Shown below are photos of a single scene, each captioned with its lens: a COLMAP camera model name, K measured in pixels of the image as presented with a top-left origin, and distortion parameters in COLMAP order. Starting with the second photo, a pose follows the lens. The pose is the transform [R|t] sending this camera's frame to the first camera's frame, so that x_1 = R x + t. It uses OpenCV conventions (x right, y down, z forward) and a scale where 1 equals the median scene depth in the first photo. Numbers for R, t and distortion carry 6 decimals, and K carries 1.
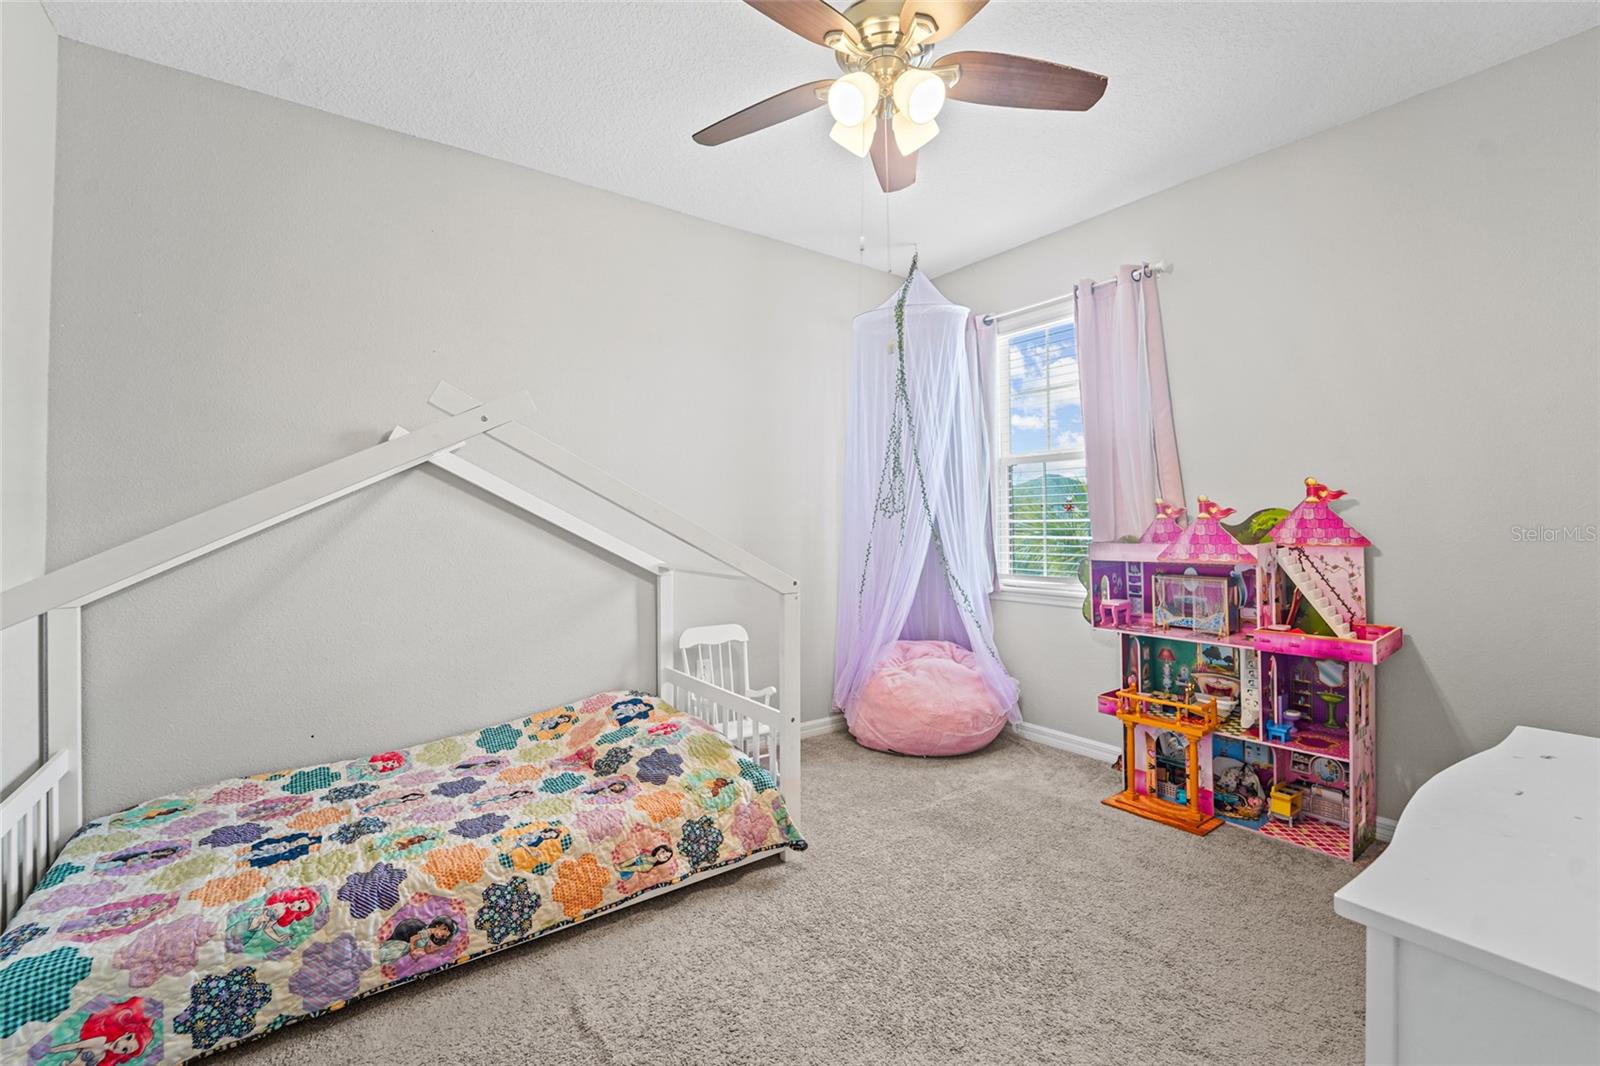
lens RADIAL K [[657.8, 0, 804.2], [0, 657.8, 522.5], [0, 0, 1]] dist [-0.023324, 0.000407]
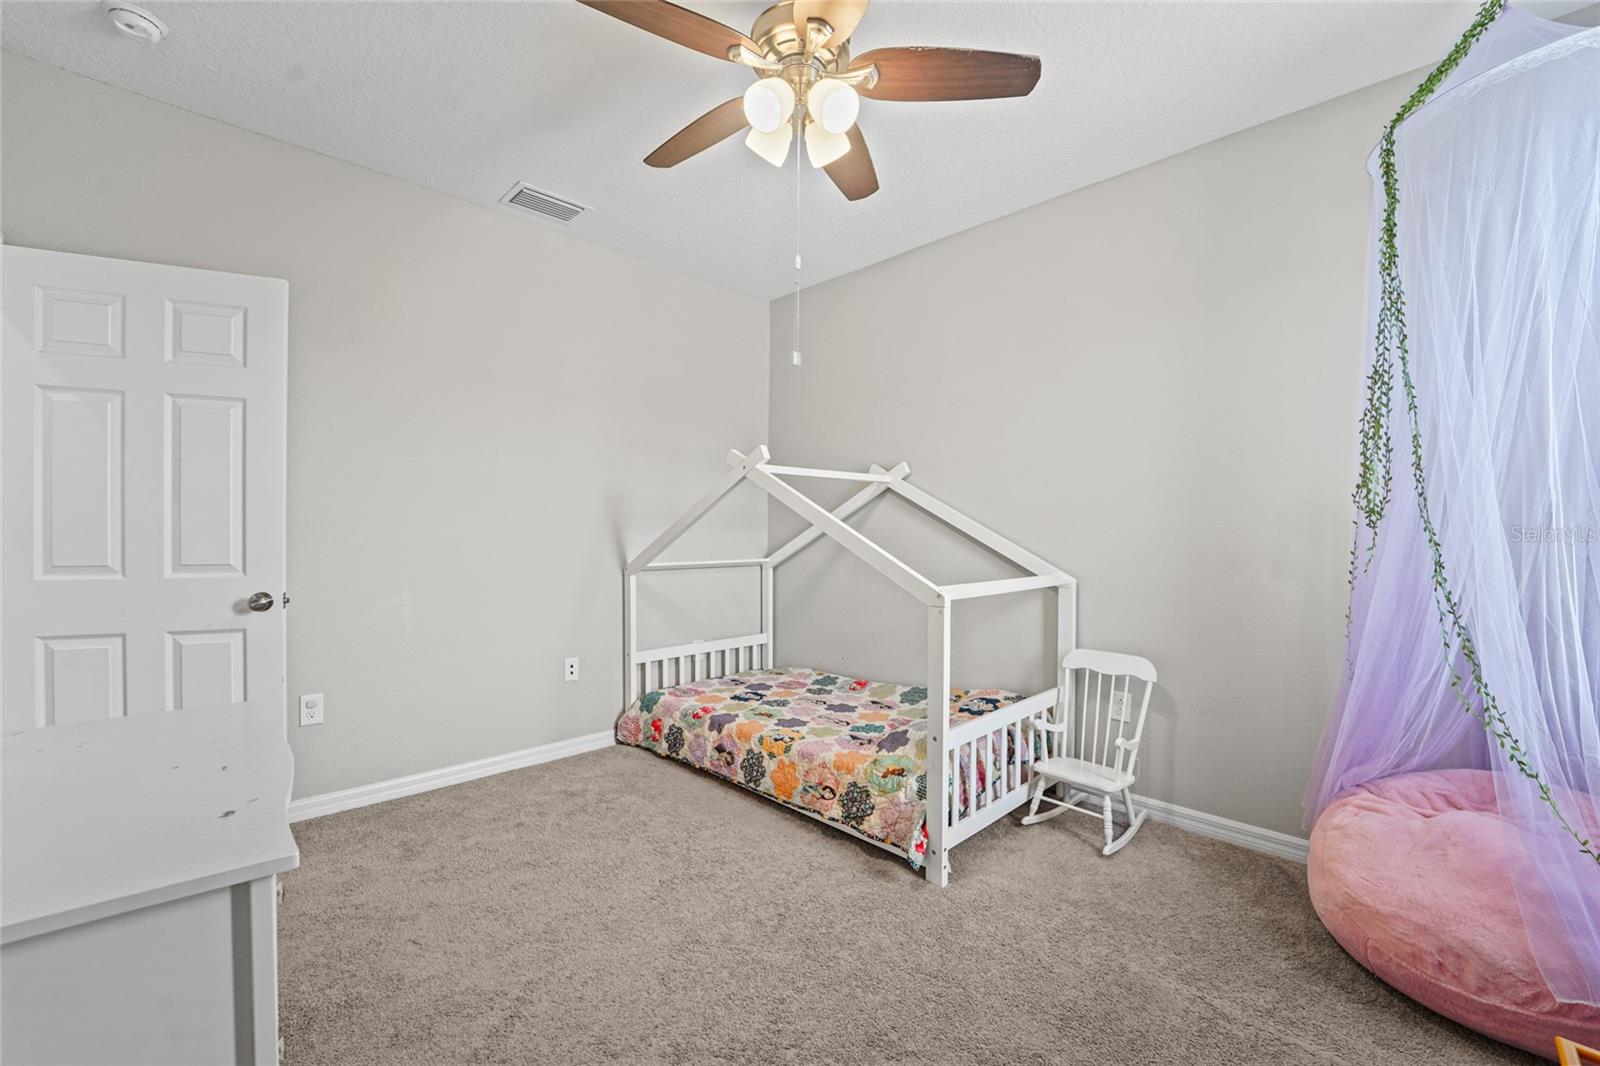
lens RADIAL K [[657.8, 0, 804.8], [0, 657.8, 530.9], [0, 0, 1]] dist [-0.023324, 0.000407]
pose [[0.156248, 0.017222, -0.987568, 1.148110], [-0.002832, 0.999852, 0.016989, -0.028985], [0.987714, 0.000142, 0.156273, 0.840771]]
